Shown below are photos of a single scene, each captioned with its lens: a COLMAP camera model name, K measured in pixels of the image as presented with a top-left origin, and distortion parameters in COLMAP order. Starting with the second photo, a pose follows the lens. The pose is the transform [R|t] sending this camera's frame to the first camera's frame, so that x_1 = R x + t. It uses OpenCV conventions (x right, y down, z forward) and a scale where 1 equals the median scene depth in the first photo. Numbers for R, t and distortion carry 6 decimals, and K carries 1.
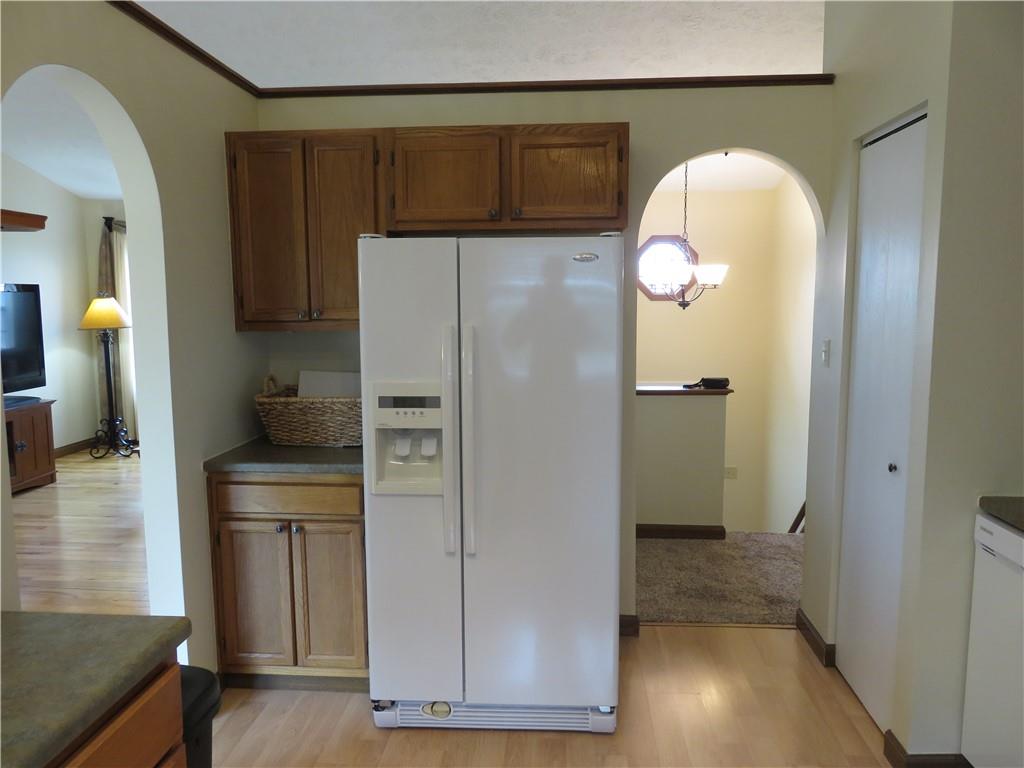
lens RADIAL K [[761.3, 0, 510.2], [0, 761.3, 385.5], [0, 0, 1]] dist [-0.008655, -0.000681]
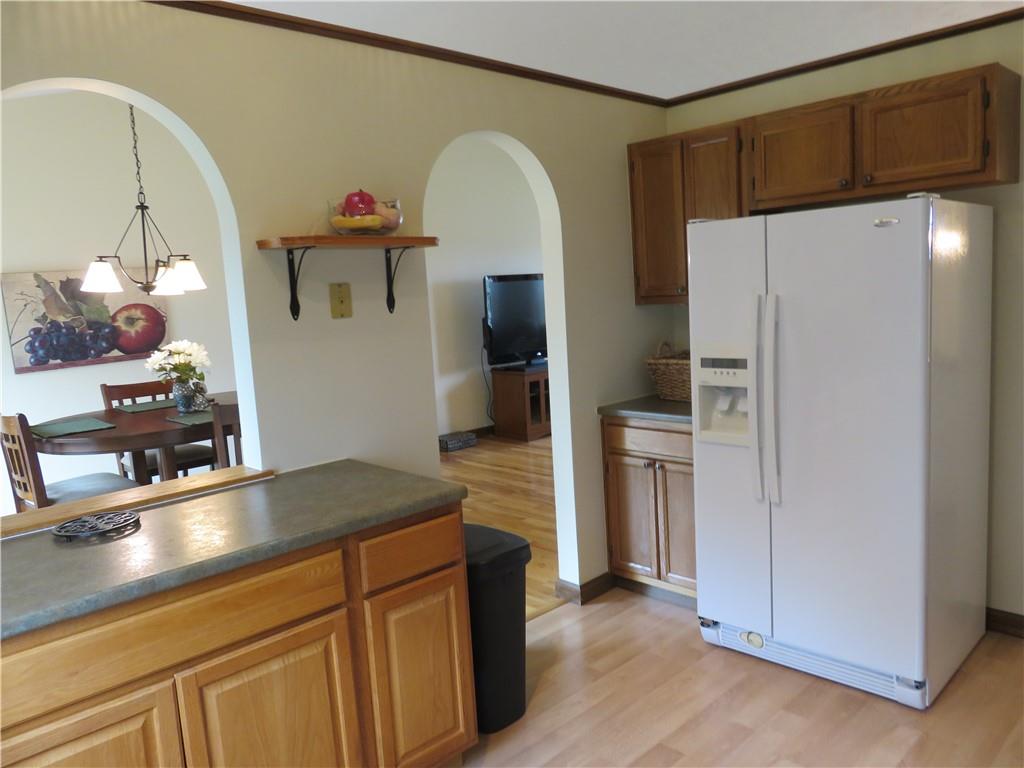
lens RADIAL K [[761.3, 0, 517.6], [0, 761.3, 382.7], [0, 0, 1]] dist [-0.008655, -0.000681]
pose [[0.745359, 0.042694, -0.665295, 0.352667], [-0.021677, 0.998972, 0.039822, 0.010607], [0.666311, -0.015260, 0.745518, -0.056340]]
